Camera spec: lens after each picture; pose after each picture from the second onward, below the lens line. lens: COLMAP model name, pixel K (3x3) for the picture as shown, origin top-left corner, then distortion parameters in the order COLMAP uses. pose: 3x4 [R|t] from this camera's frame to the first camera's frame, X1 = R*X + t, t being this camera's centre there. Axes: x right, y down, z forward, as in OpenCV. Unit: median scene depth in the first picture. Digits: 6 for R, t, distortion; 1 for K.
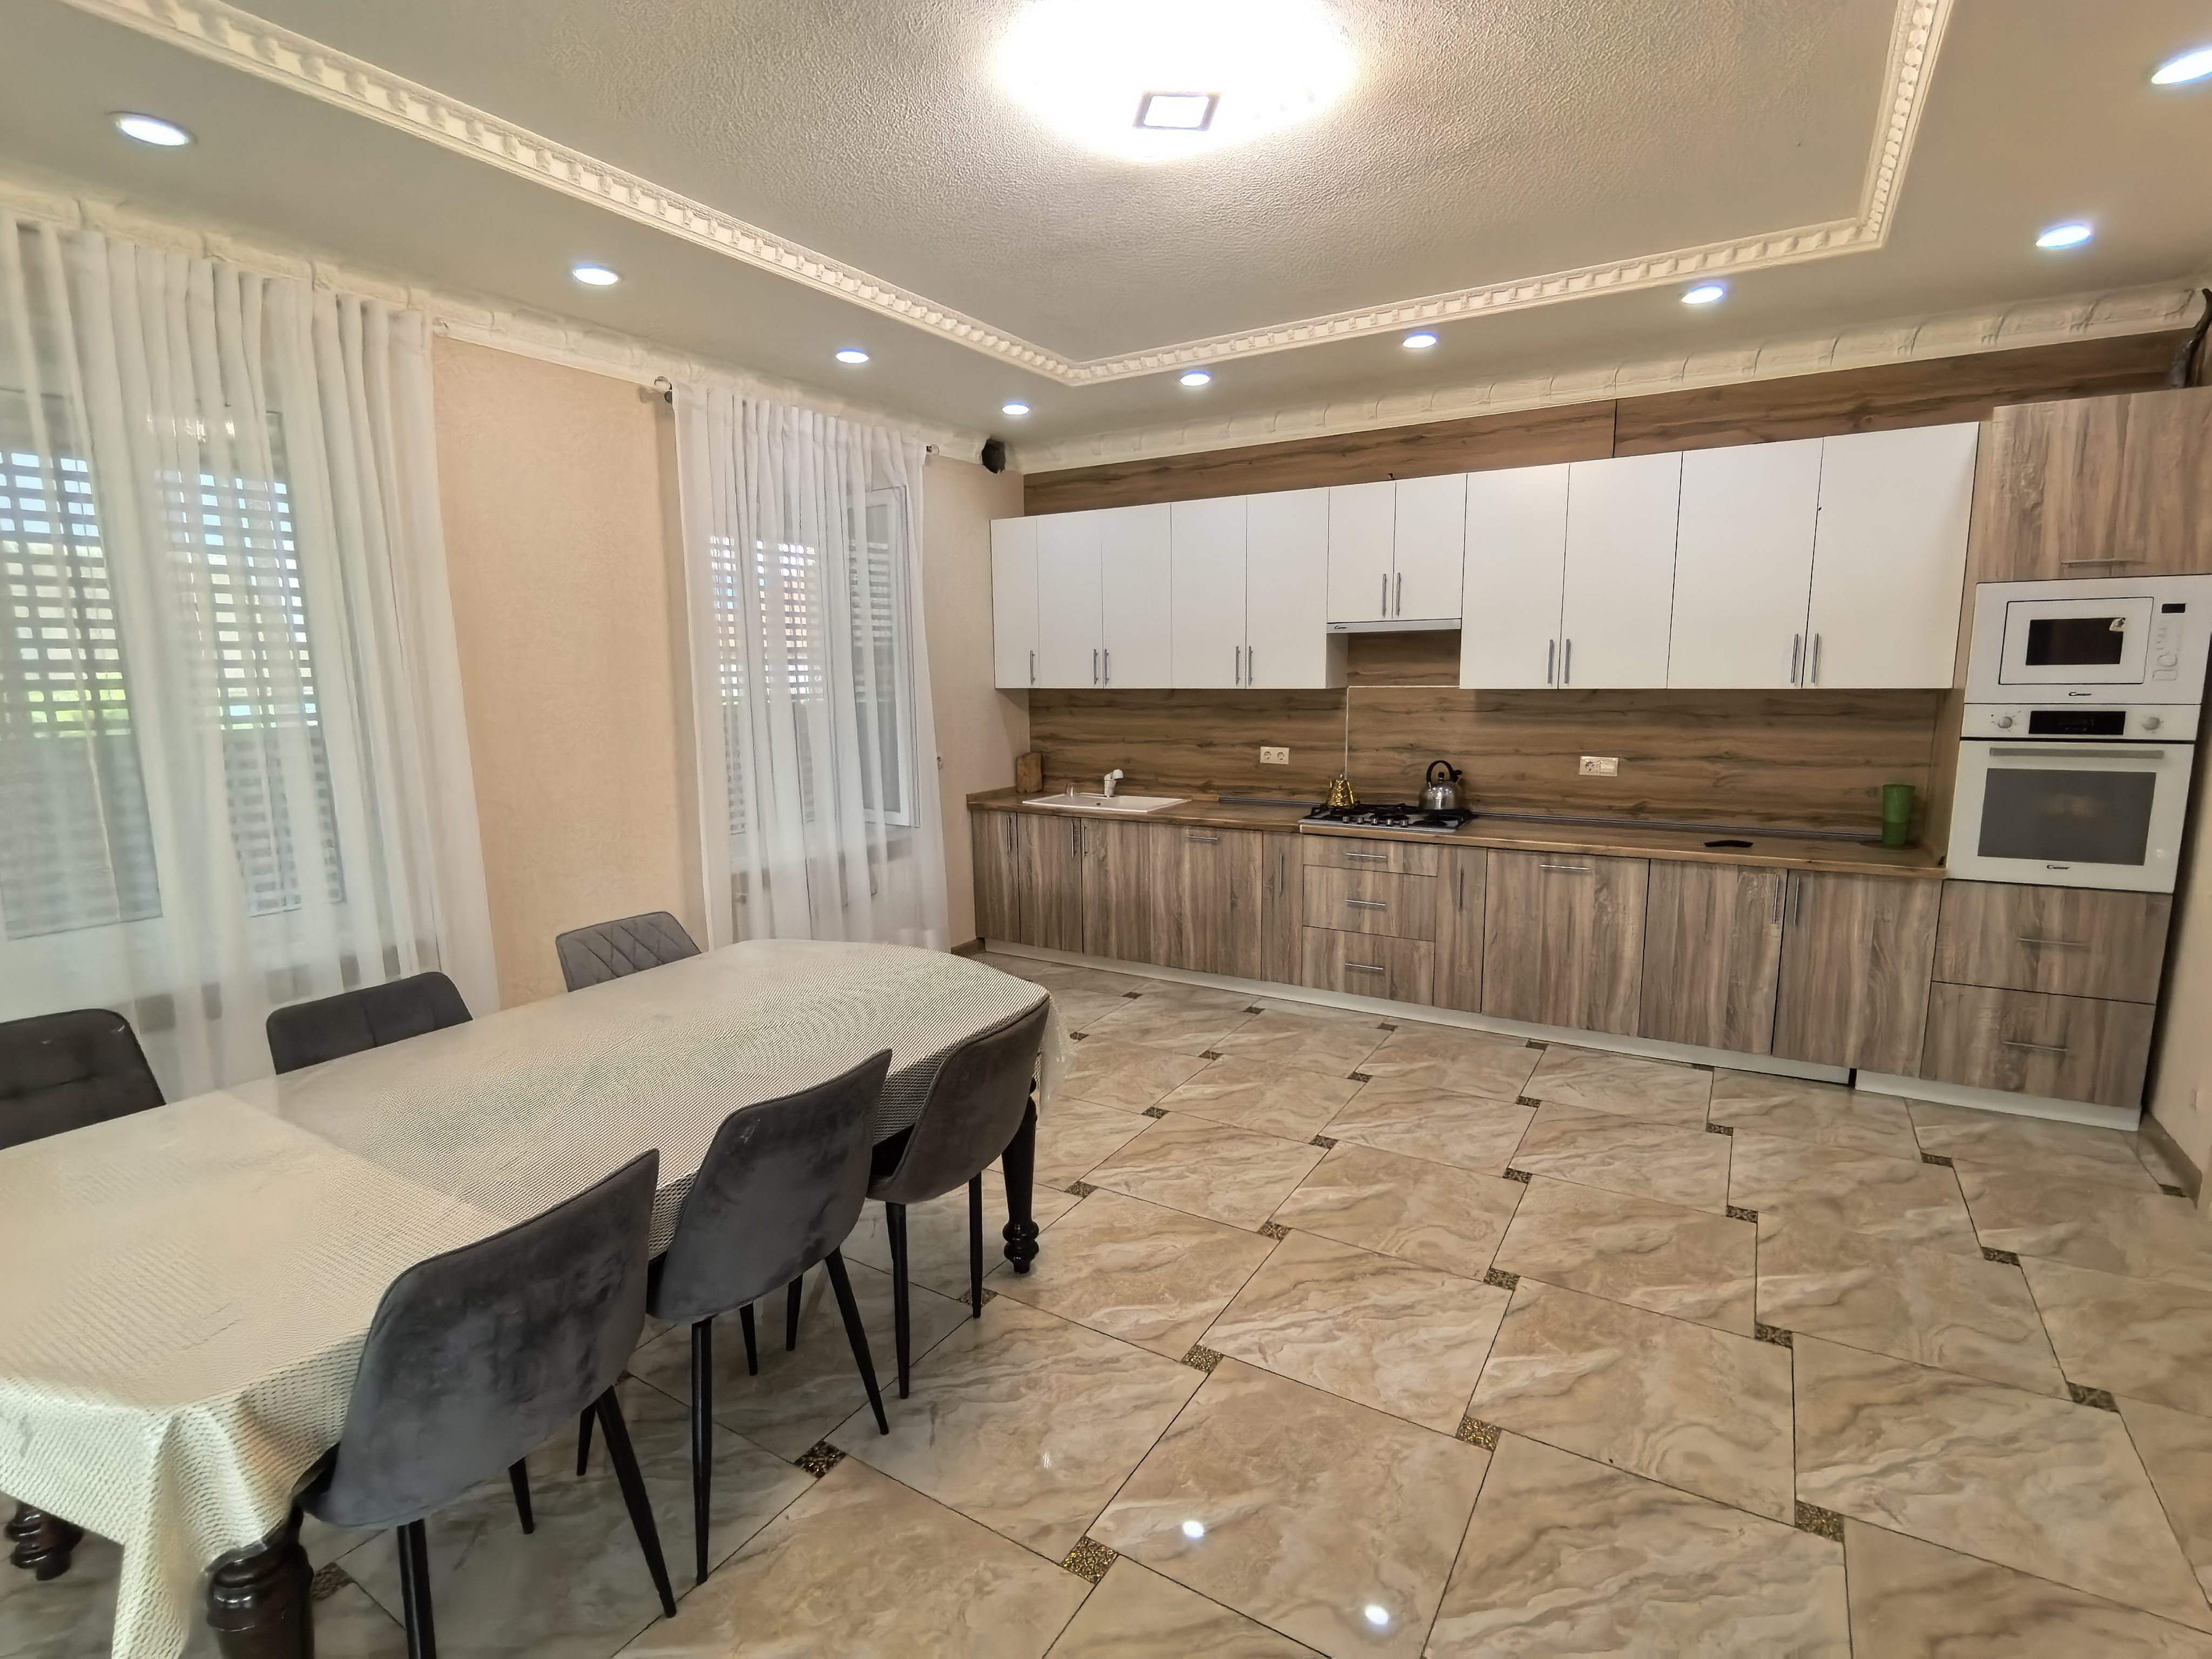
lens RADIAL K [[1058.2, 0, 1106.0], [0, 1058.2, 829.5], [0, 0, 1]] dist [0.000169, -0.012180]
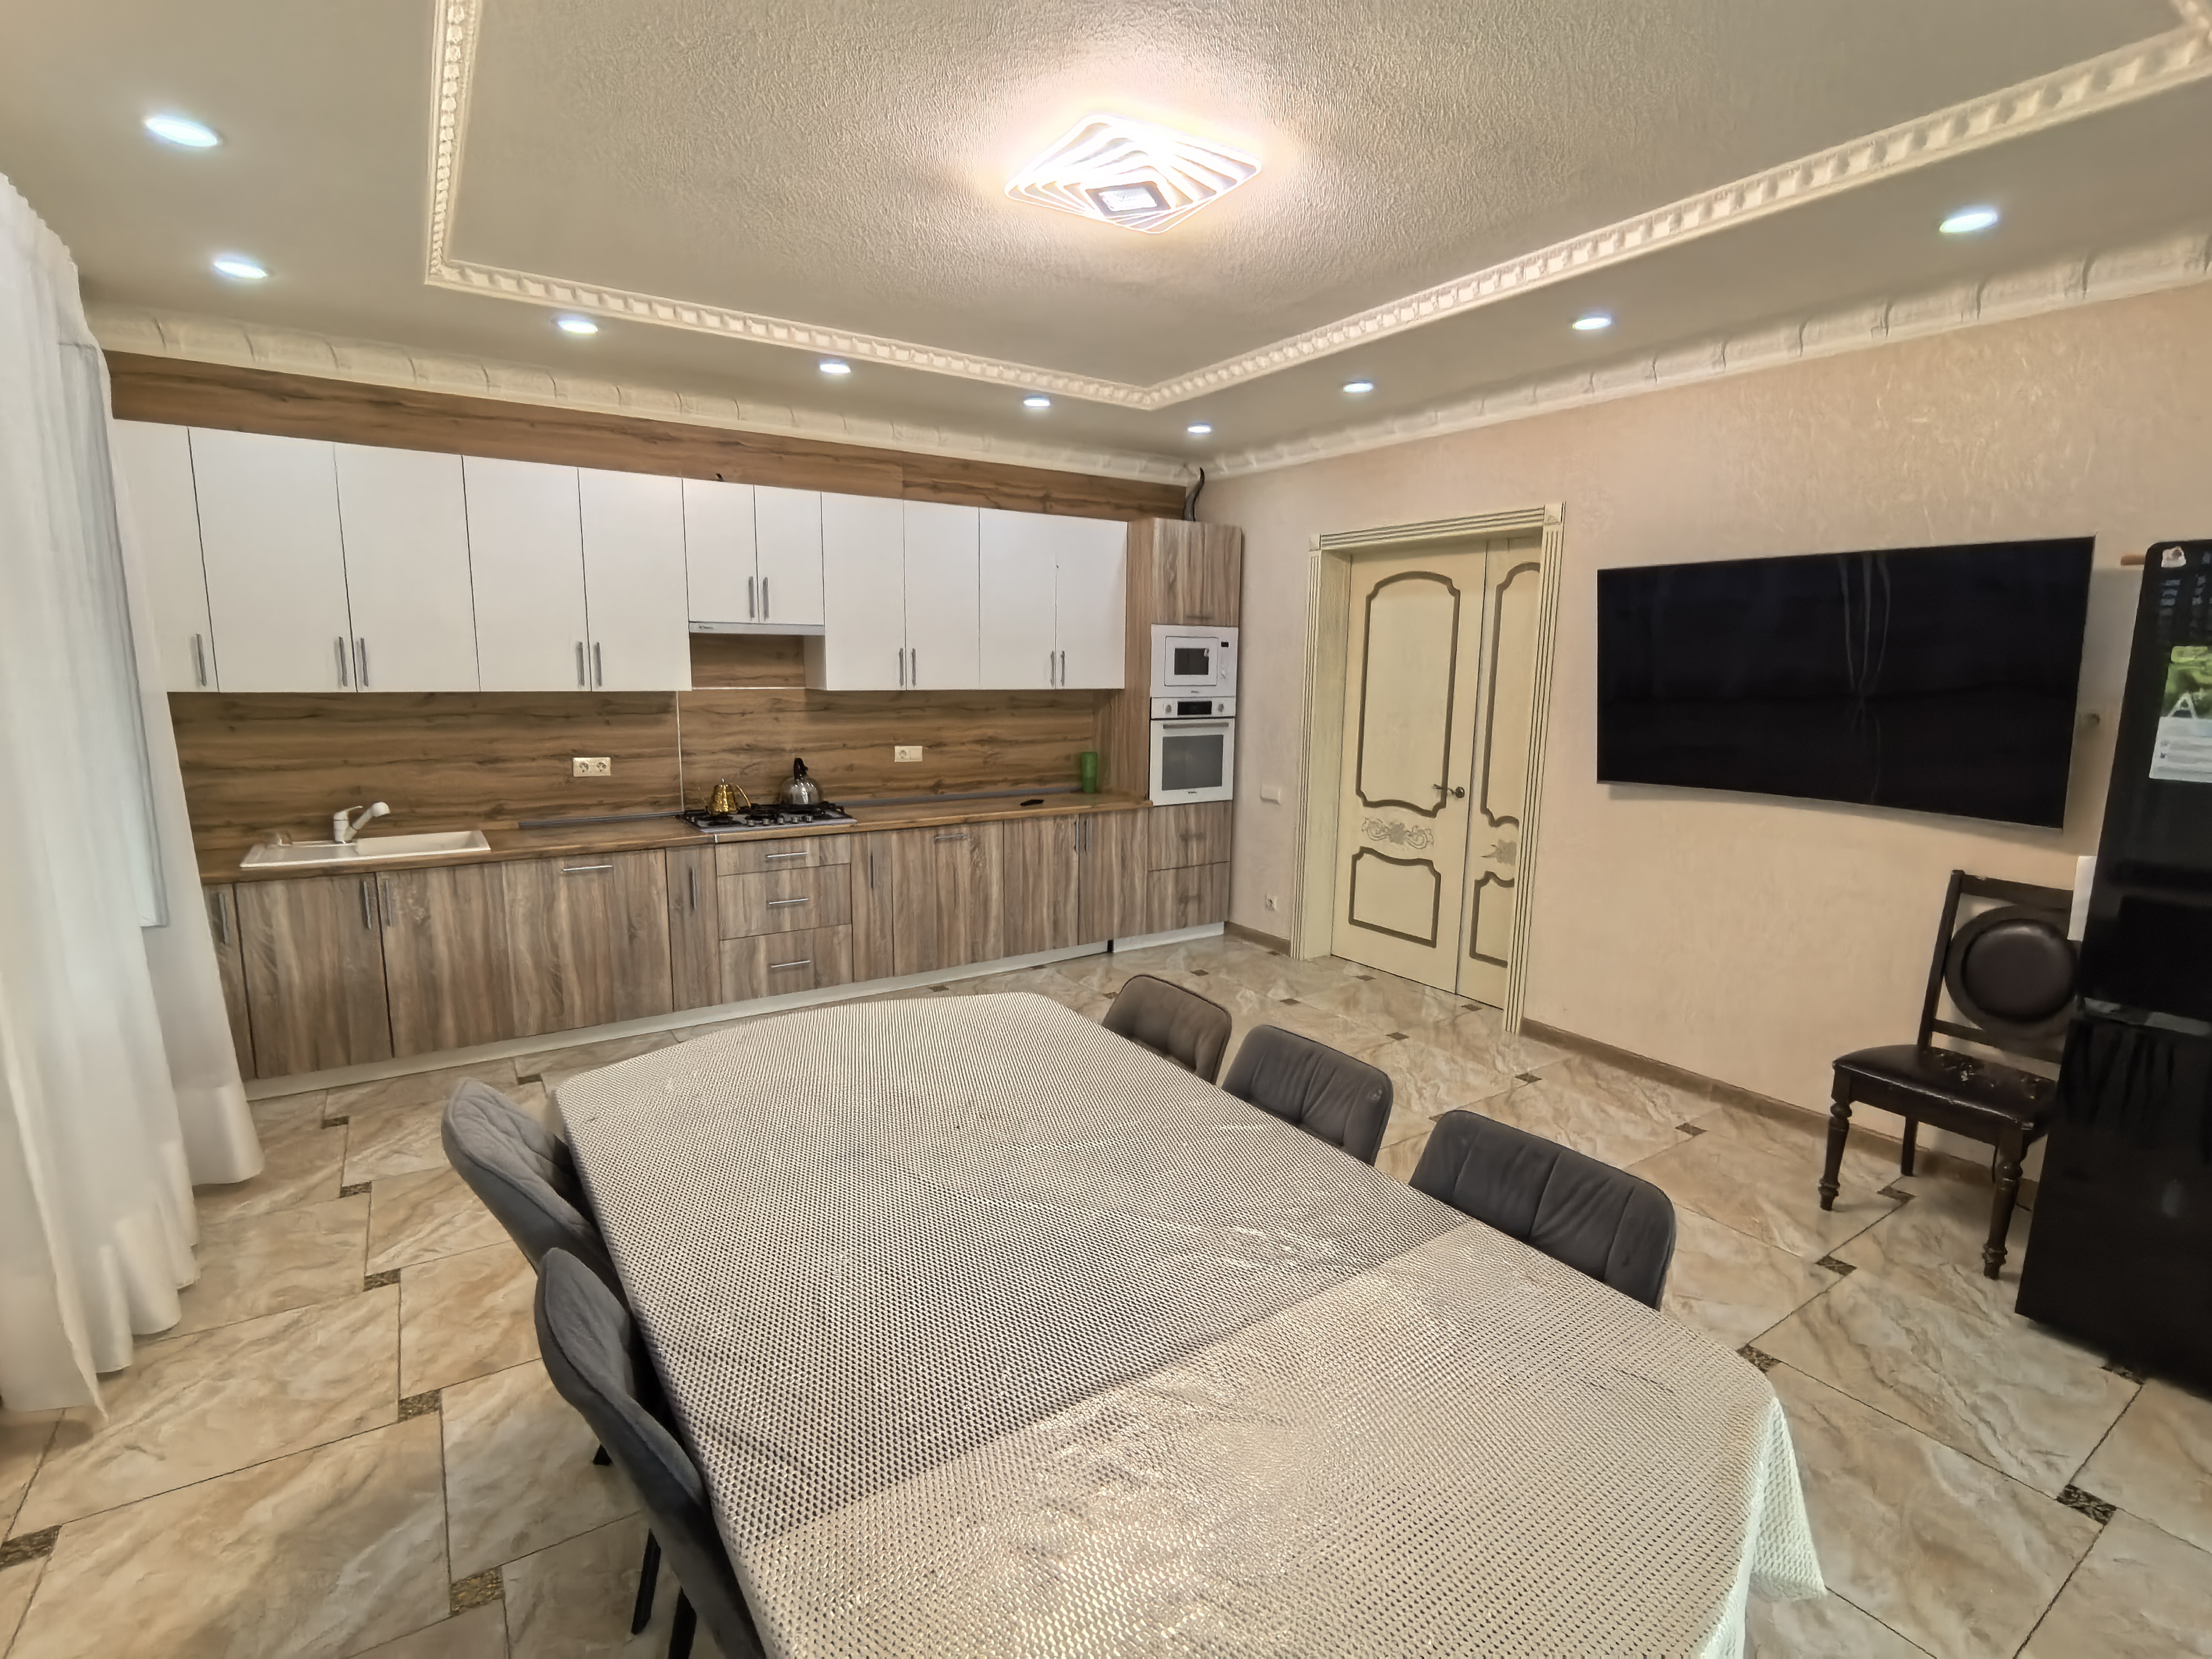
lens RADIAL K [[1030.8, 0, 1106.0], [0, 1030.8, 829.5], [0, 0, 1]] dist [-0.025557, 0.000008]
pose [[0.420188, -0.123190, 0.899036, -0.535731], [0.121018, 0.989500, 0.079025, -0.042409], [-0.899331, 0.075594, 0.430684, 0.316051]]
